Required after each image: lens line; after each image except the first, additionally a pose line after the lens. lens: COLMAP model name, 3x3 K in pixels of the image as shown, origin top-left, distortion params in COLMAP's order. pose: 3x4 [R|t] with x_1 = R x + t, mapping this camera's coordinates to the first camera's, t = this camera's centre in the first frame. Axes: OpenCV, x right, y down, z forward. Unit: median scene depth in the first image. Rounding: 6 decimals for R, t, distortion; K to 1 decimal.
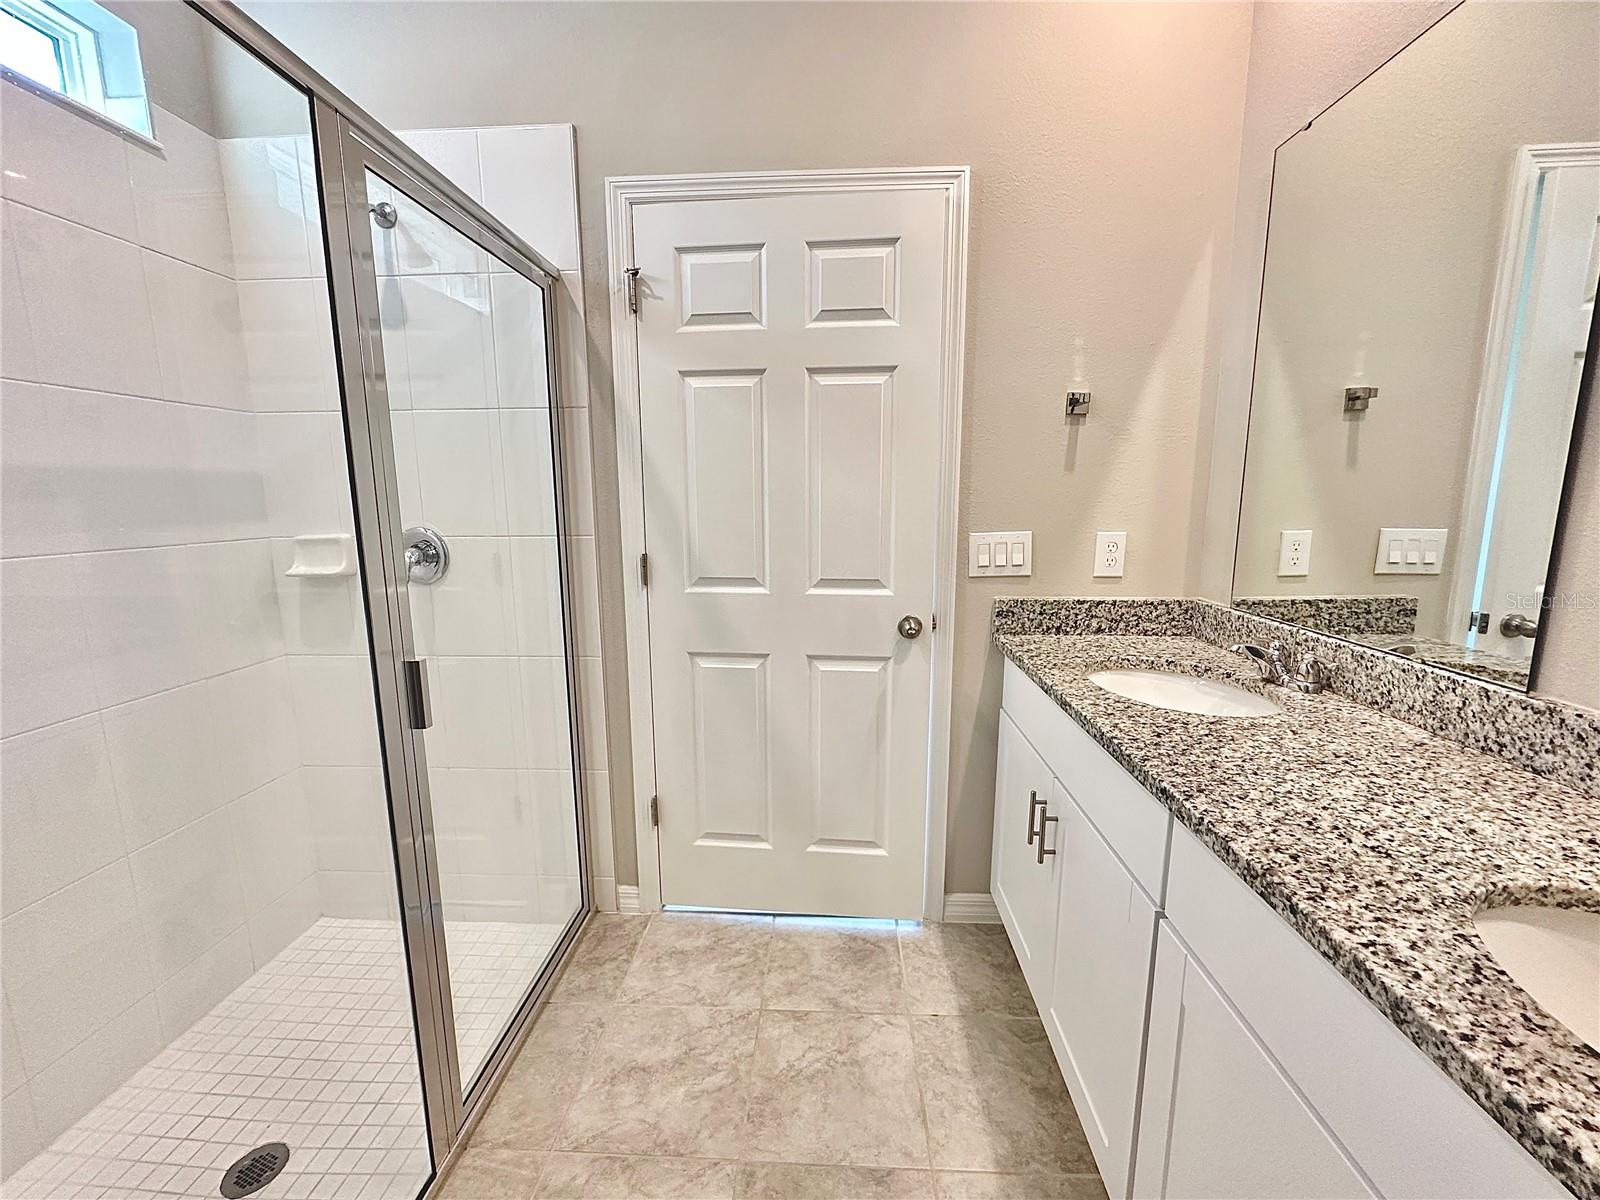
lens RADIAL K [[649.2, 0, 796.0], [0, 649.2, 598.4], [0, 0, 1]] dist [0.004729, 0.000378]
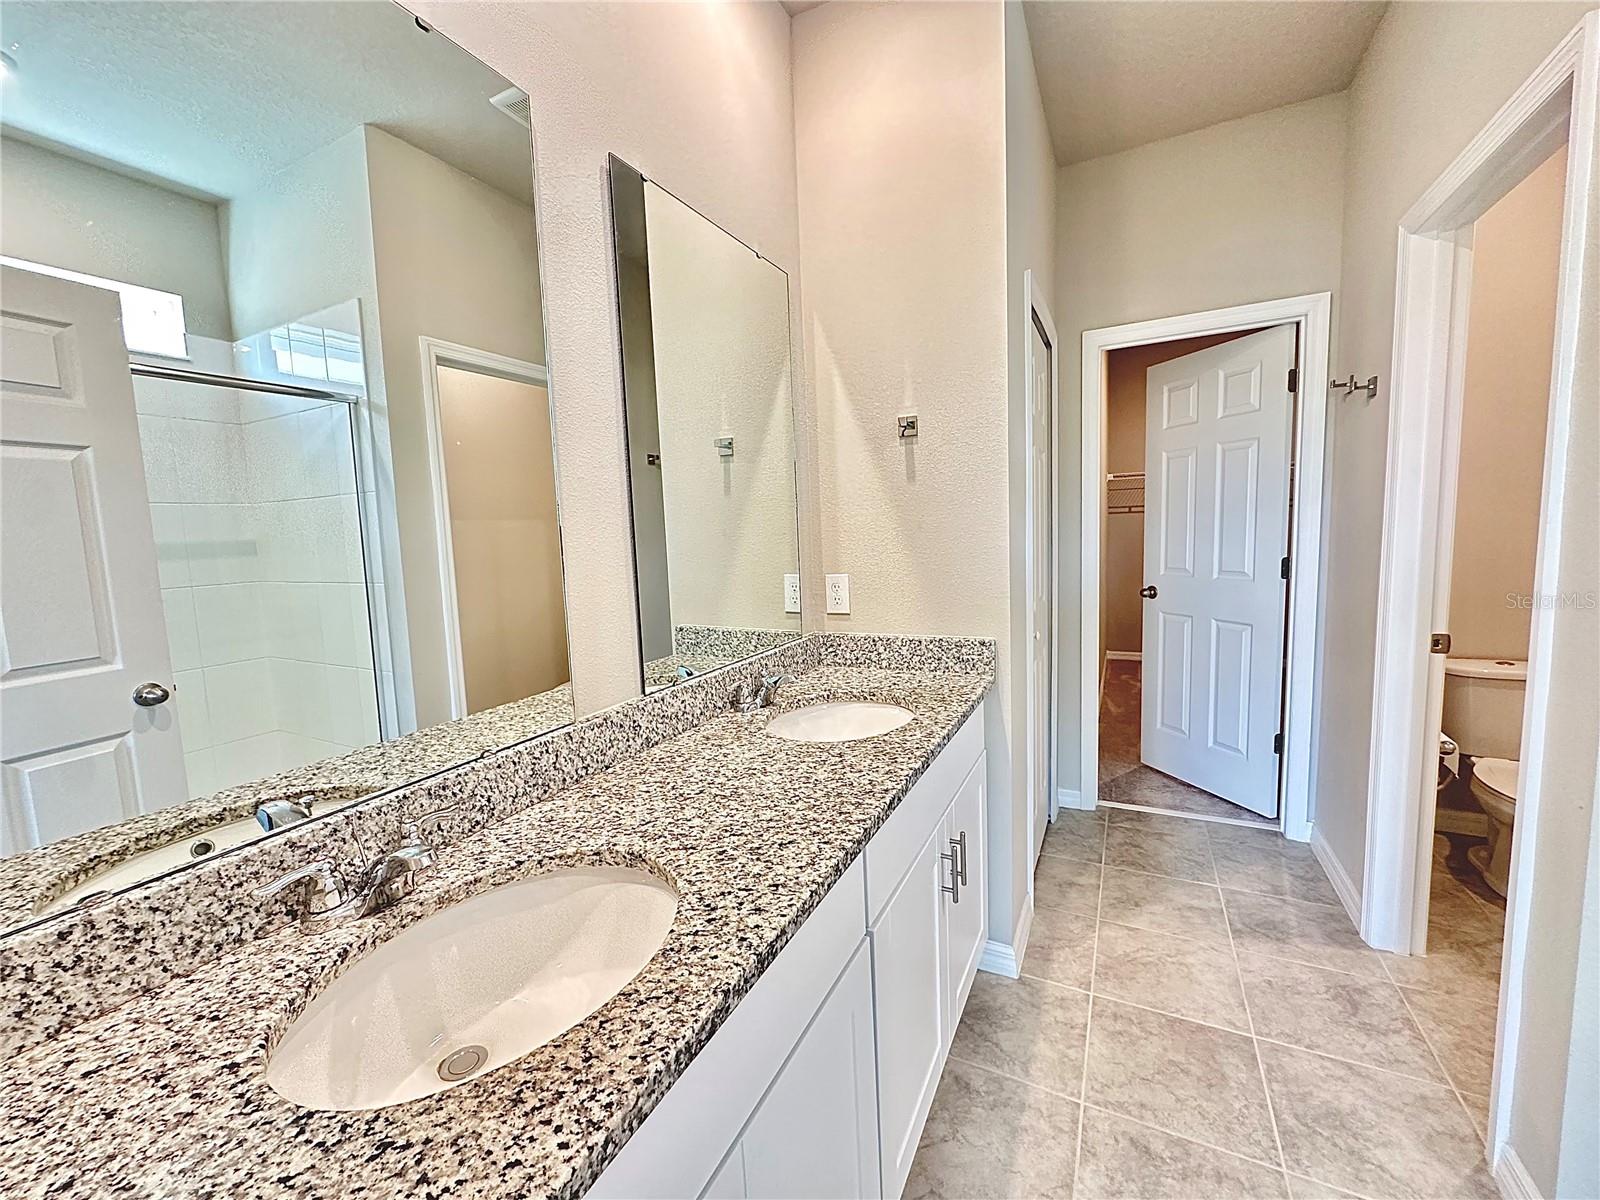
lens RADIAL K [[649.2, 0, 796.0], [0, 649.2, 598.4], [0, 0, 1]] dist [0.004729, 0.000378]
pose [[-0.914378, 0.000937, 0.404861, 0.216335], [0.110380, 0.962691, 0.247067, -0.319359], [-0.389524, 0.270601, -0.880367, 1.737771]]
